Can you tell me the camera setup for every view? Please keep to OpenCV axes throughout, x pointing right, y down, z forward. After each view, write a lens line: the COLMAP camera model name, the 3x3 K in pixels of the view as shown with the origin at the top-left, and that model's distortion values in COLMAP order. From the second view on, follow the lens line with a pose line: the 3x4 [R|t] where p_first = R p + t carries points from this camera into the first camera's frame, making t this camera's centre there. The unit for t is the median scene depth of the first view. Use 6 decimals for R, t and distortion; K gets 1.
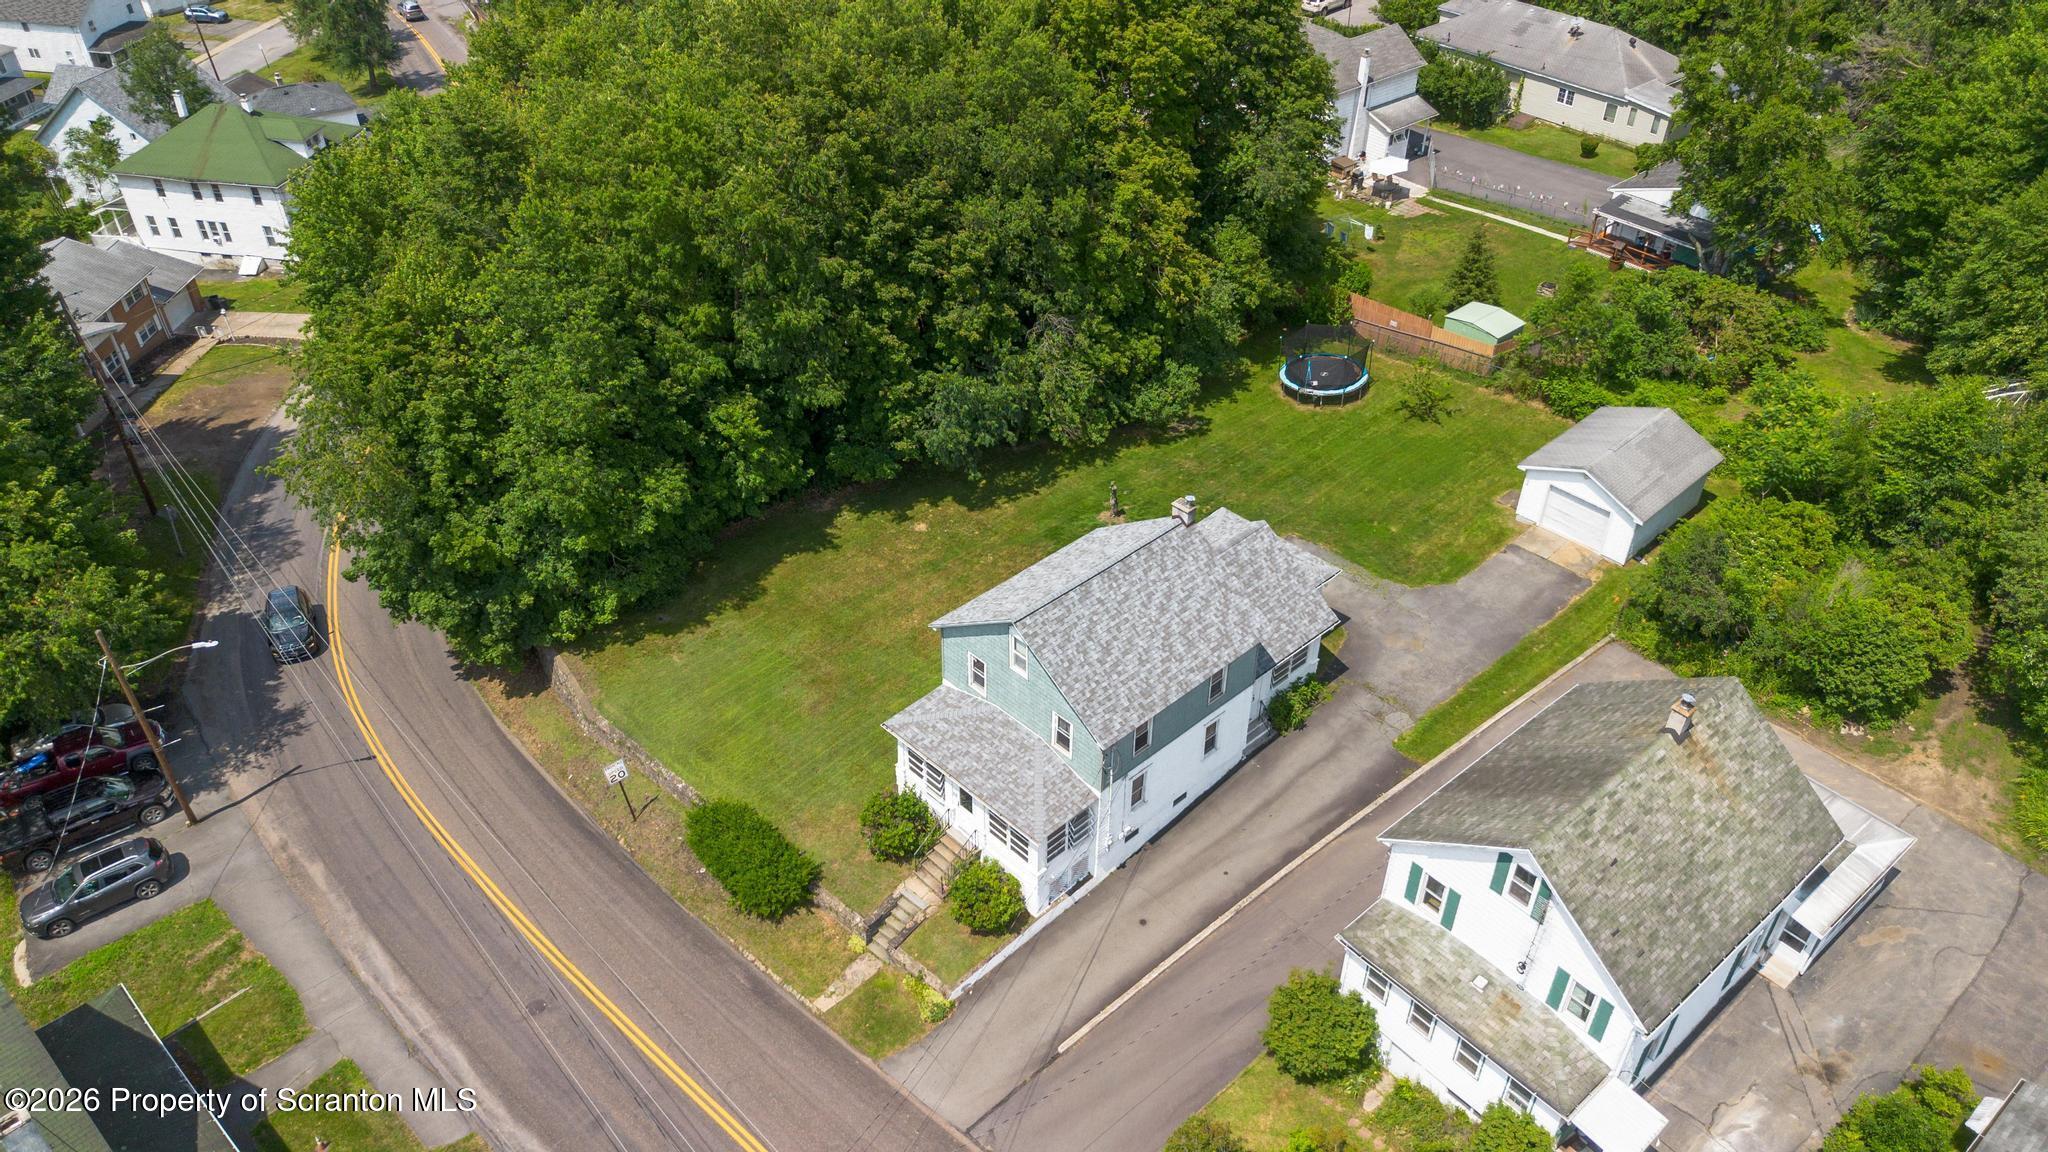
lens RADIAL K [[1375.3, 0, 1024.0], [0, 1375.3, 576.0], [0, 0, 1]] dist [0.002859, 0.001120]
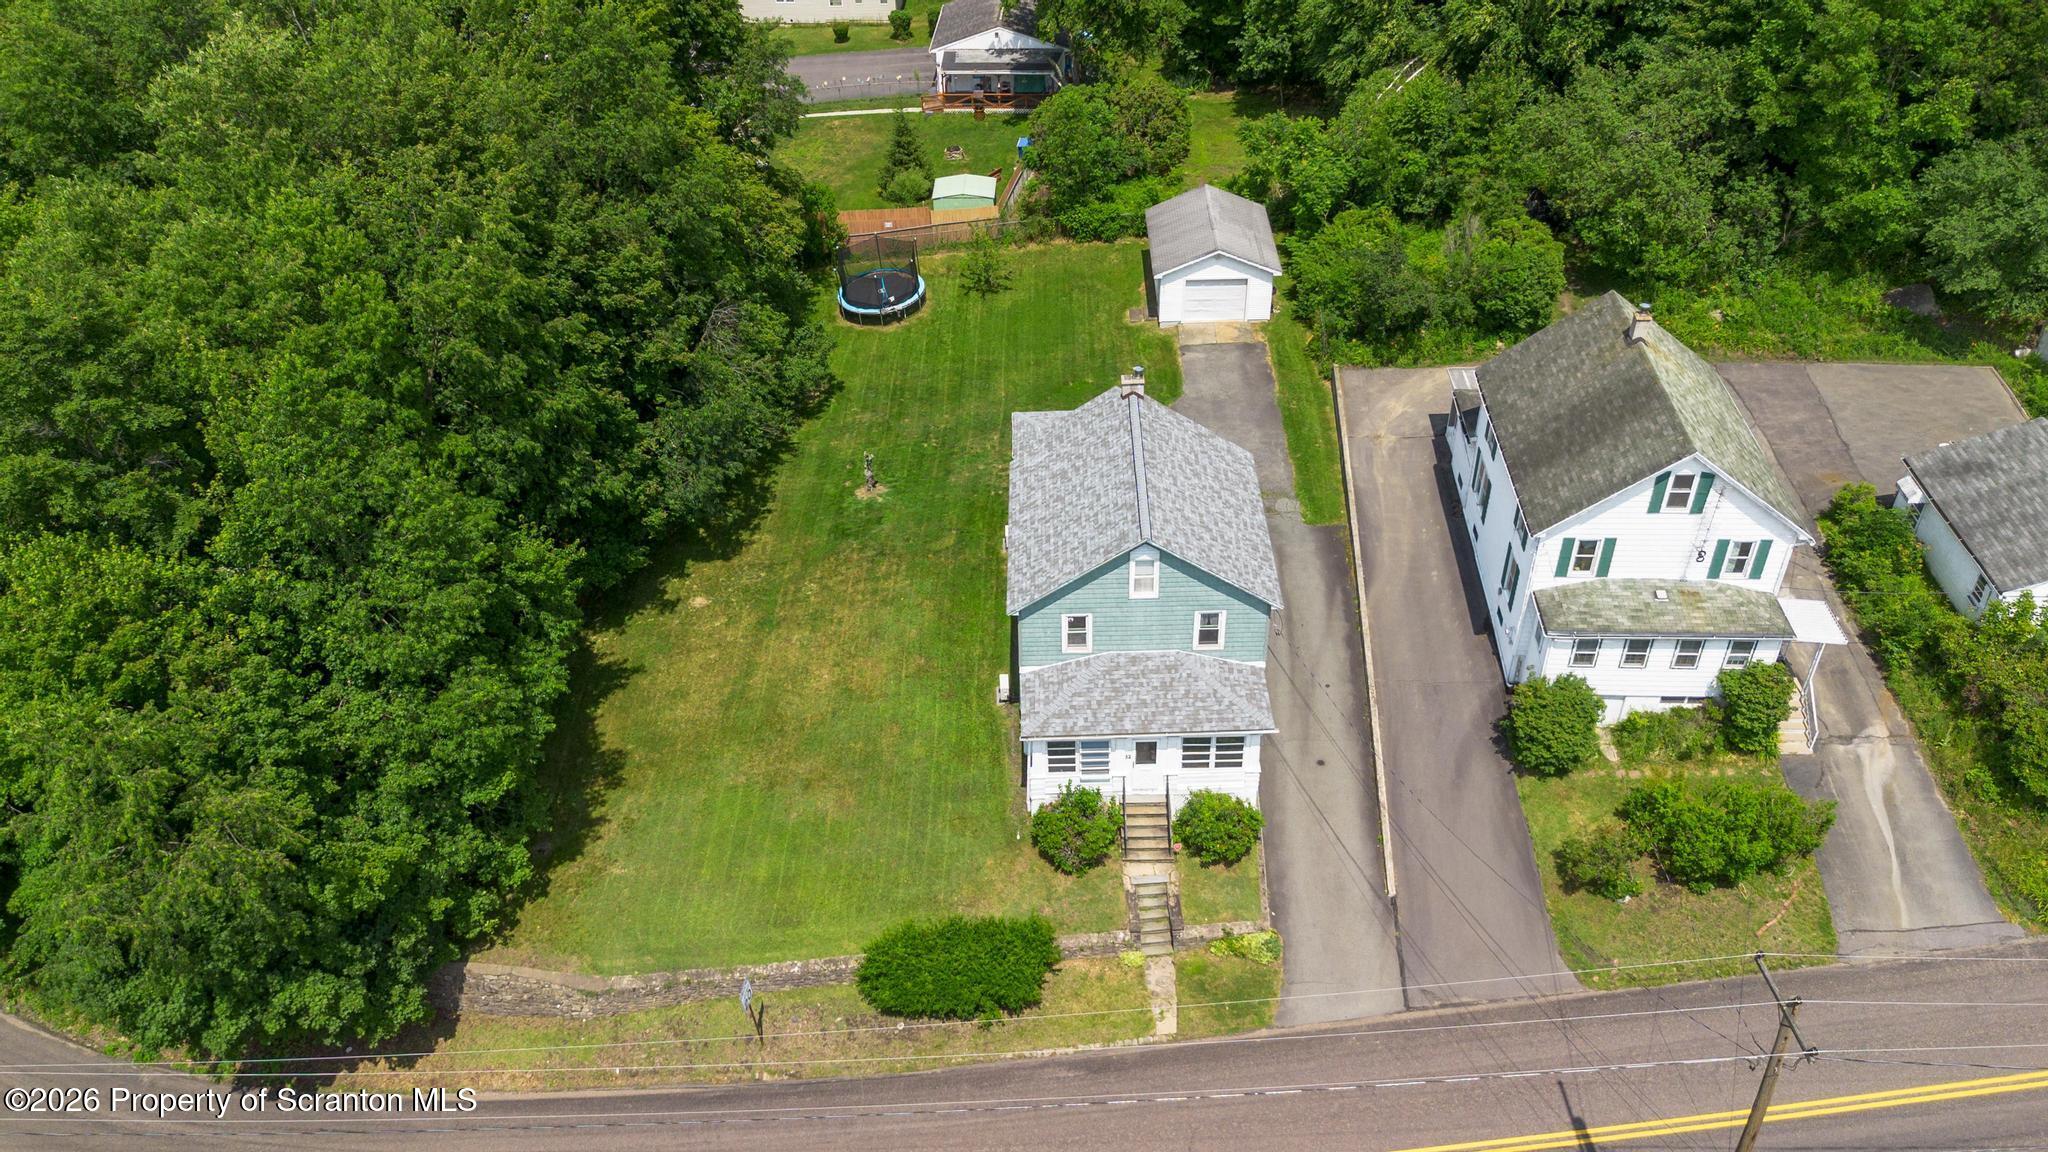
lens RADIAL K [[1442.4, 0, 1024.0], [0, 1442.4, 576.0], [0, 0, 1]] dist [0.011473, 0.001194]
pose [[0.704935, -0.467654, 0.533260, -0.530193], [0.469603, 0.871184, 0.143220, -0.110298], [-0.531545, 0.149460, 0.833740, 0.213375]]
